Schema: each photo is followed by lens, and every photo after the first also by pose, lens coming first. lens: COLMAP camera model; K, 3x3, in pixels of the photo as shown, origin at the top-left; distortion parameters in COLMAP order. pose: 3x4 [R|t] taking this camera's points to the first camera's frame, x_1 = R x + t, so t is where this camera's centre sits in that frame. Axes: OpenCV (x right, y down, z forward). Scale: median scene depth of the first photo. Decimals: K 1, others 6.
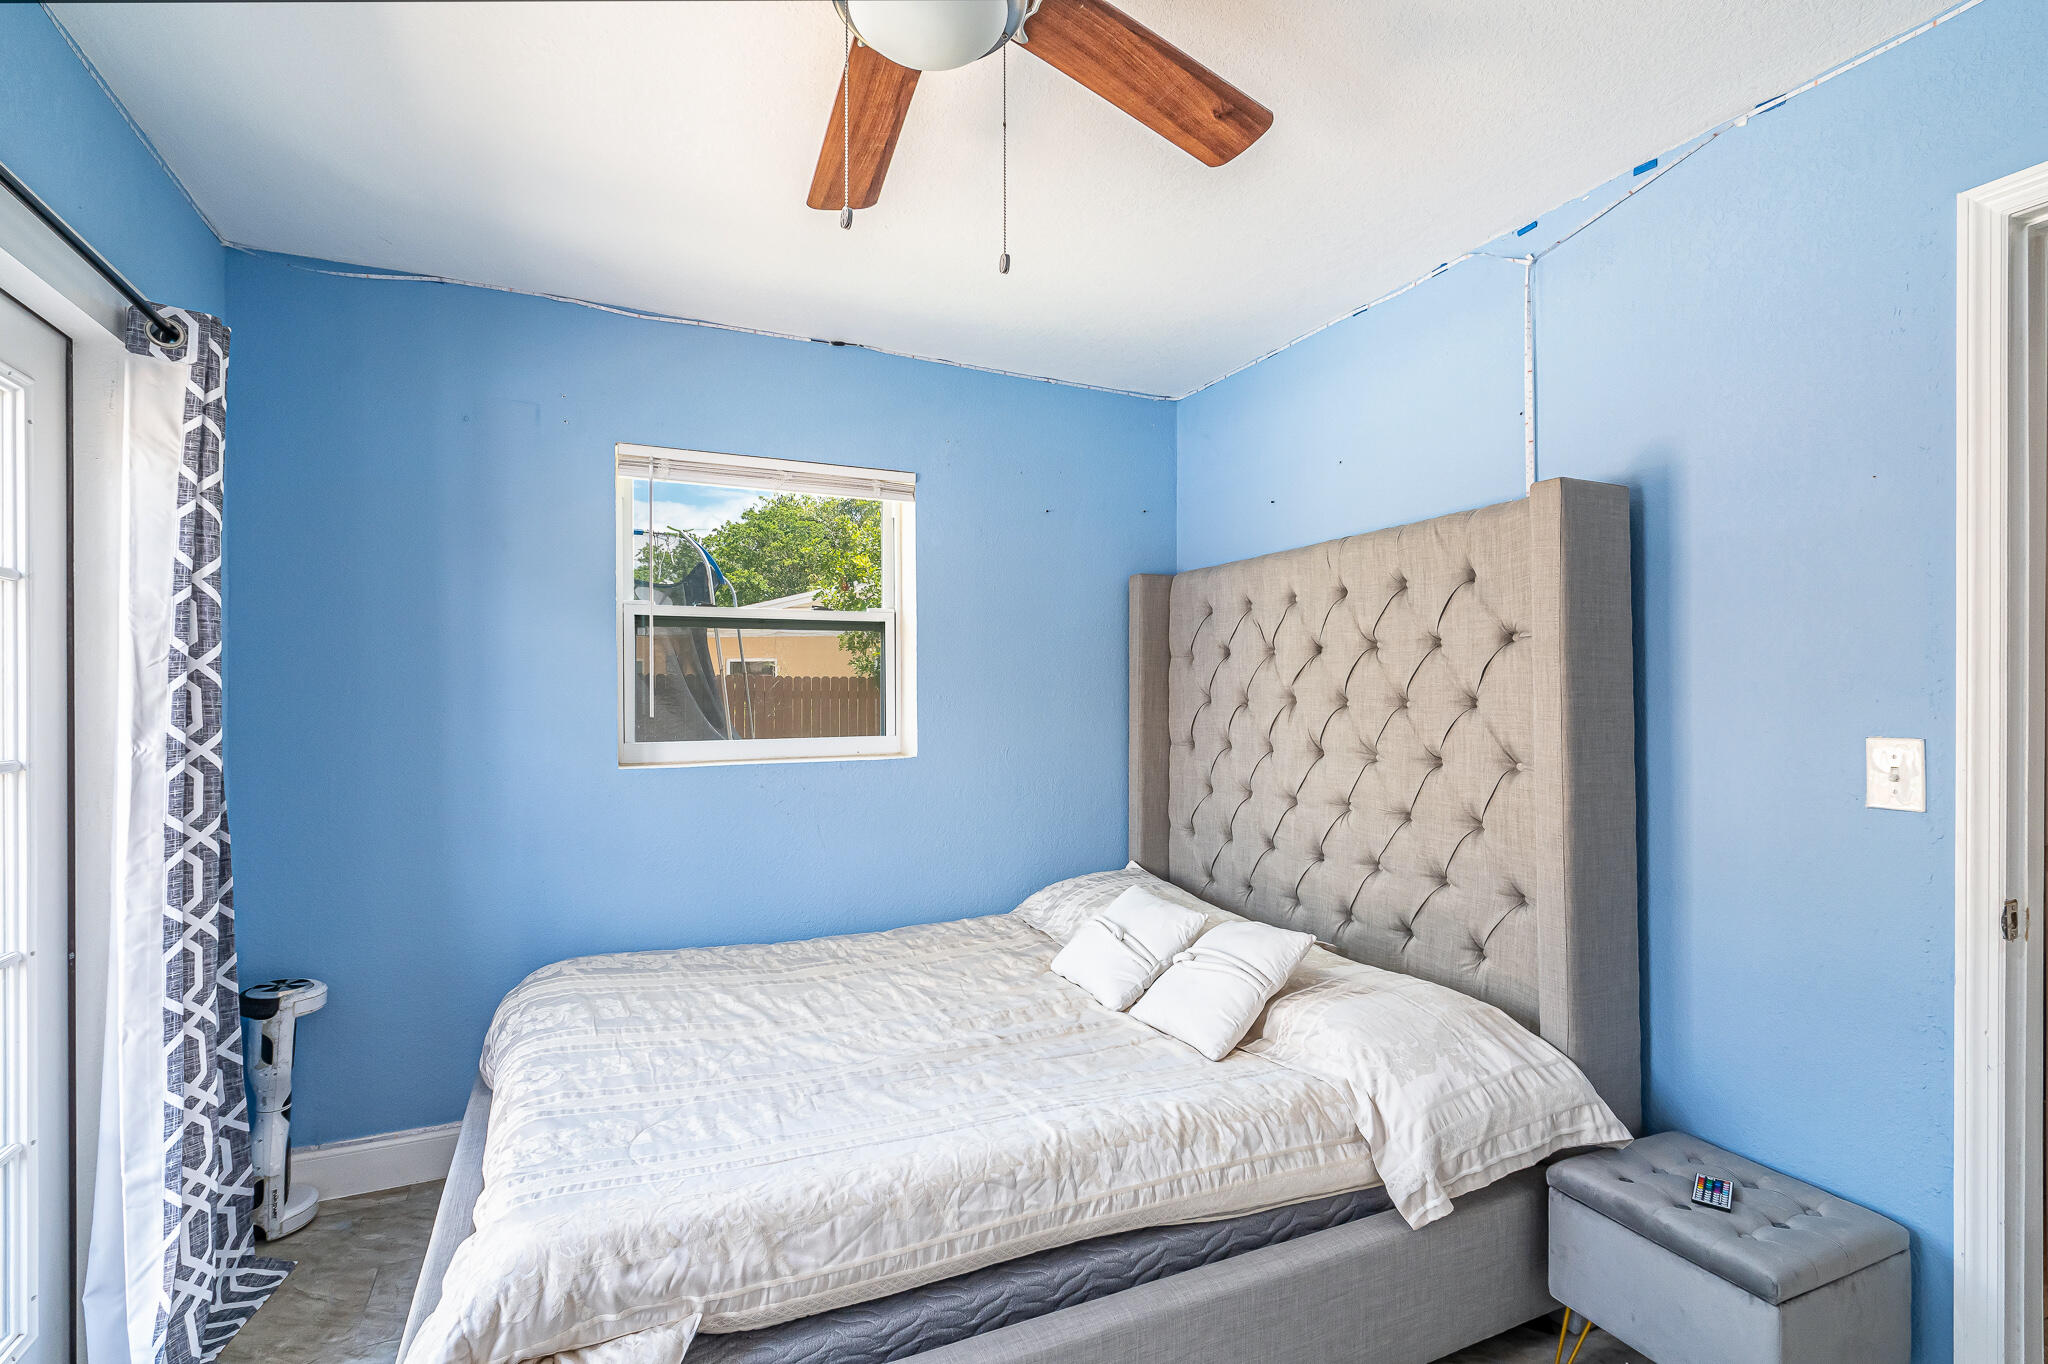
lens RADIAL K [[929.6, 0, 1053.6], [0, 929.6, 689.8], [0, 0, 1]] dist [-0.010837, 0.000801]
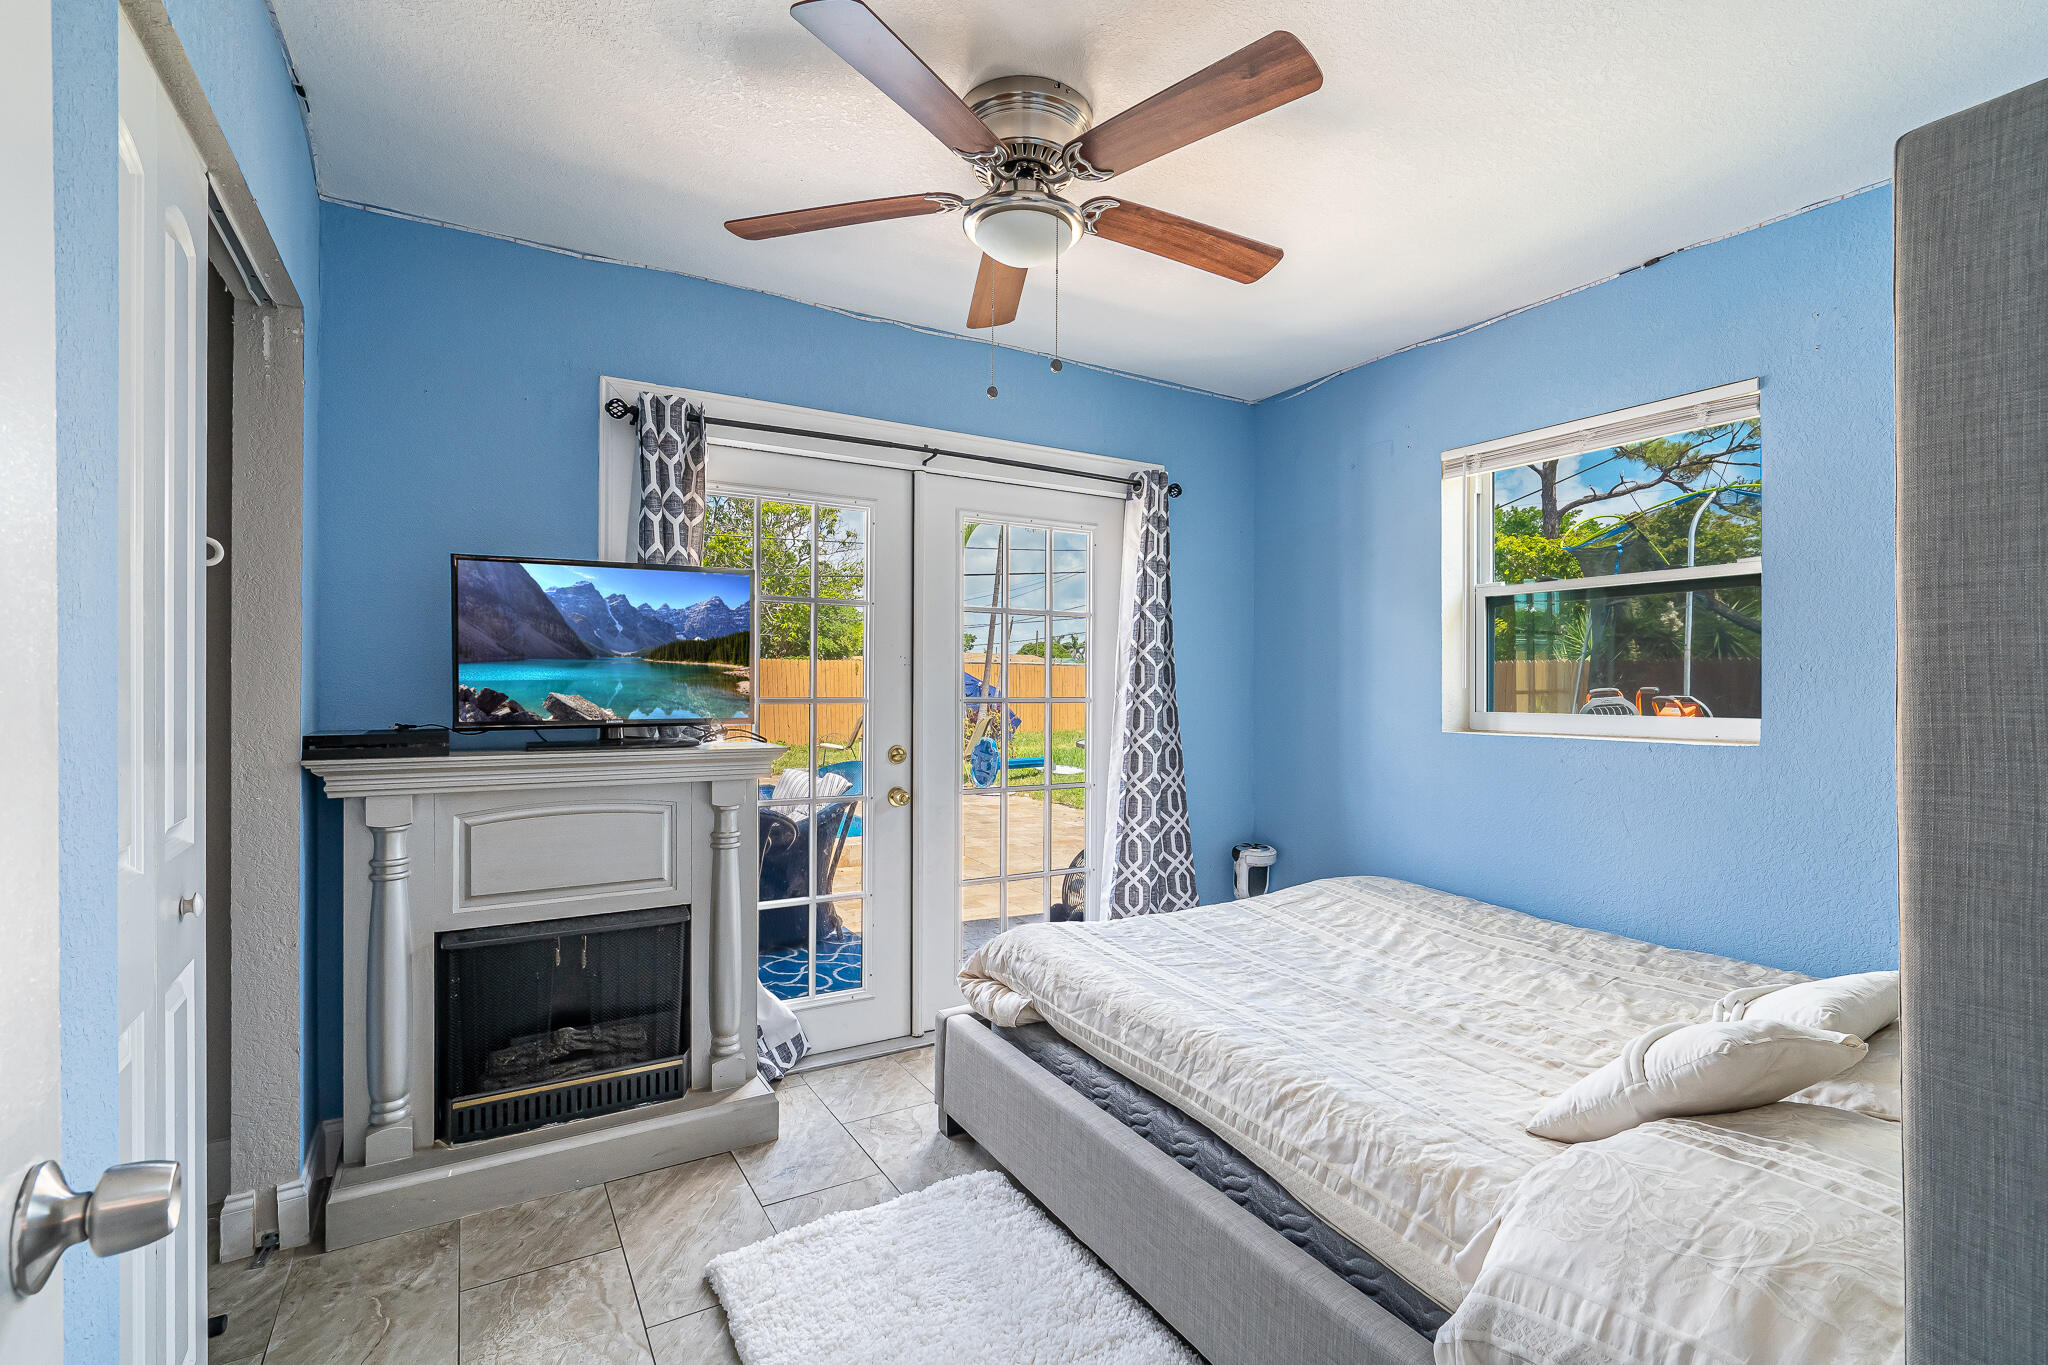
lens RADIAL K [[937.4, 0, 1021.8], [0, 937.4, 677.5], [0, 0, 1]] dist [0.000000, 0.000318]
pose [[0.083849, -0.003542, -0.996472, 1.000841], [0.000608, 0.999994, -0.003503, 0.031338], [0.996478, -0.000312, 0.083851, 0.569860]]
